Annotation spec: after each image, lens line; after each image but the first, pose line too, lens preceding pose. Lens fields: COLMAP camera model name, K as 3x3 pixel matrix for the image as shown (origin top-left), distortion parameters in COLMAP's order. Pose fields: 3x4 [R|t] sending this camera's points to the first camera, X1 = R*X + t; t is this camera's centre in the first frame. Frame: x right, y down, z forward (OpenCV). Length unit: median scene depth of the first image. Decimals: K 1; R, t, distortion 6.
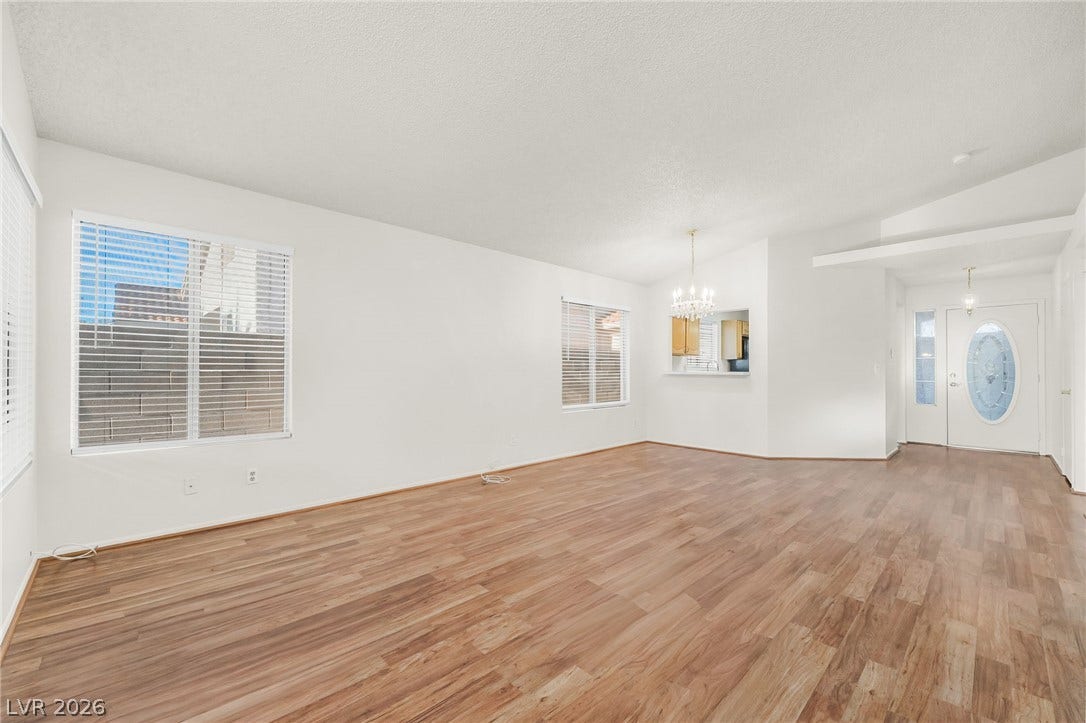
lens RADIAL K [[468.0, 0, 513.3], [0, 468.0, 362.1], [0, 0, 1]] dist [-0.012323, 0.000060]
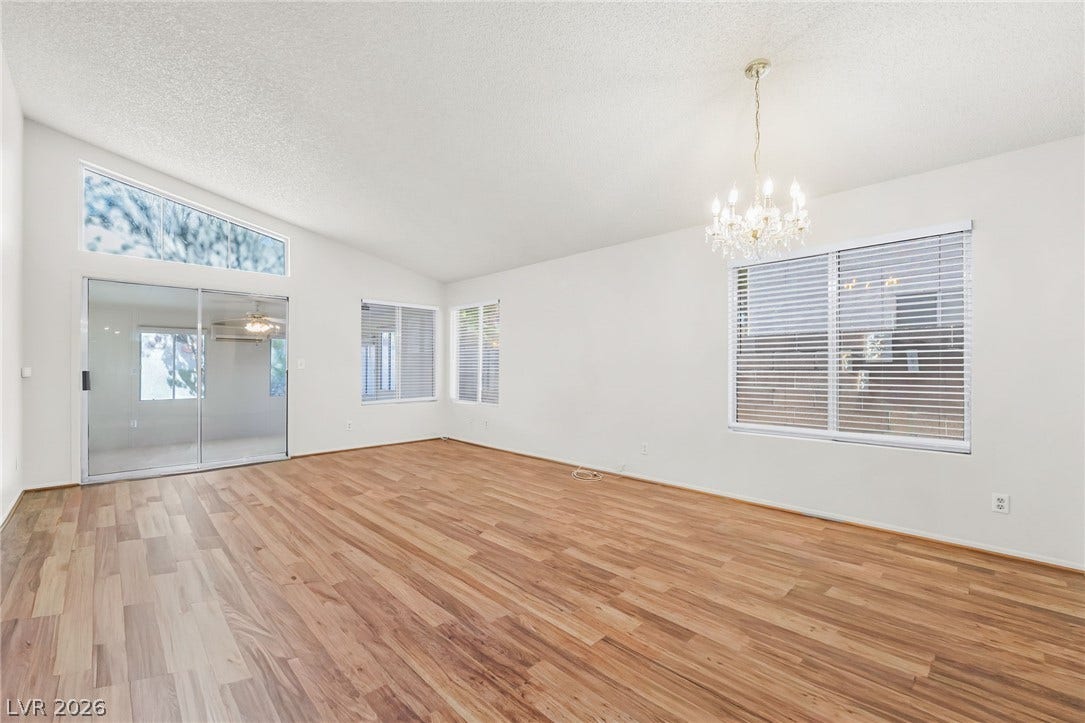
lens RADIAL K [[445.6, 0, 542.5], [0, 445.6, 361.5], [0, 0, 1]] dist [-0.000222, -0.000414]
pose [[0.019284, -0.017511, -0.999661, 0.755487], [0.008857, 0.999810, -0.017343, 0.015993], [0.999775, -0.008520, 0.019435, 0.726536]]
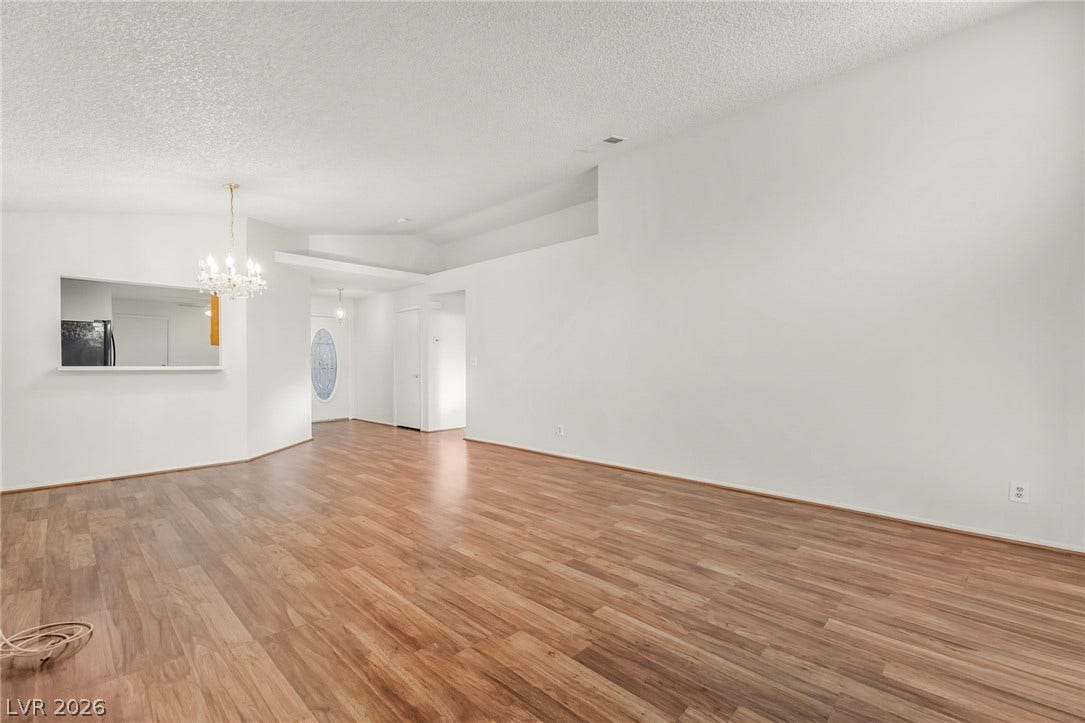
lens RADIAL K [[442.4, 0, 560.4], [0, 442.4, 364.5], [0, 0, 1]] dist [-0.003834, 0.000119]
pose [[-0.103848, -0.009490, 0.994548, -0.388161], [-0.011299, 0.999901, 0.008361, 0.003408], [-0.994529, -0.010369, -0.103945, 0.507001]]
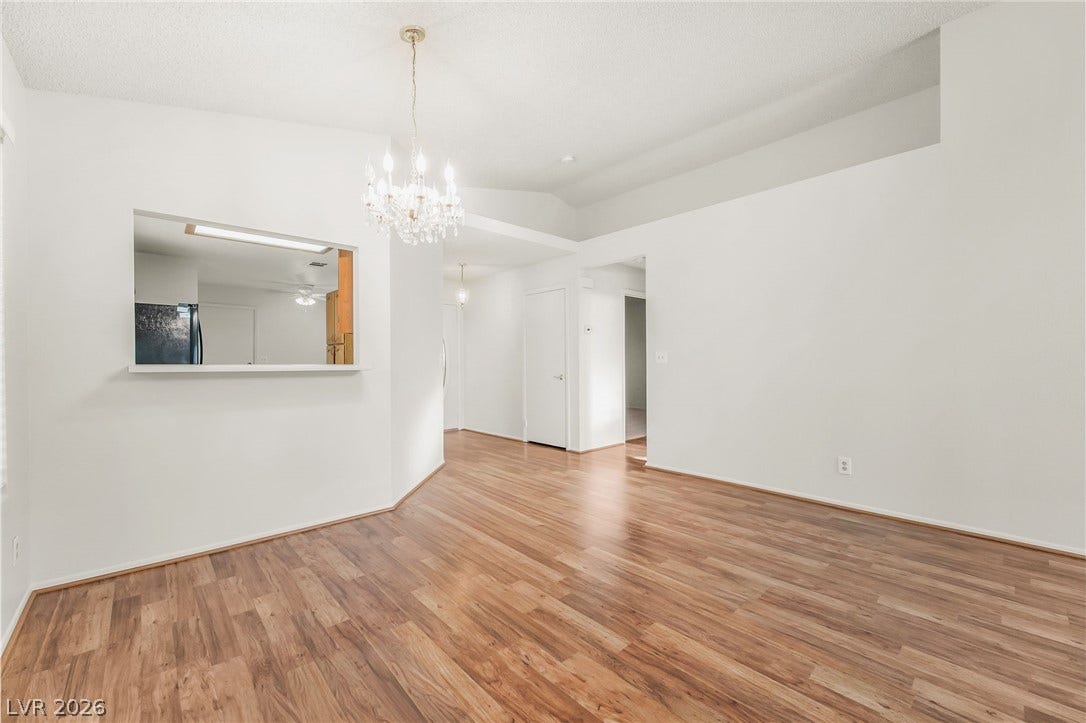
lens RADIAL K [[446.0, 0, 543.0], [0, 446.0, 361.5], [0, 0, 1]] dist [-0.000222, -0.000414]
pose [[0.014930, -0.007237, 0.999862, -0.043926], [-0.008418, 0.999937, 0.007363, 0.010878], [-0.999853, -0.008527, 0.014869, 0.814379]]
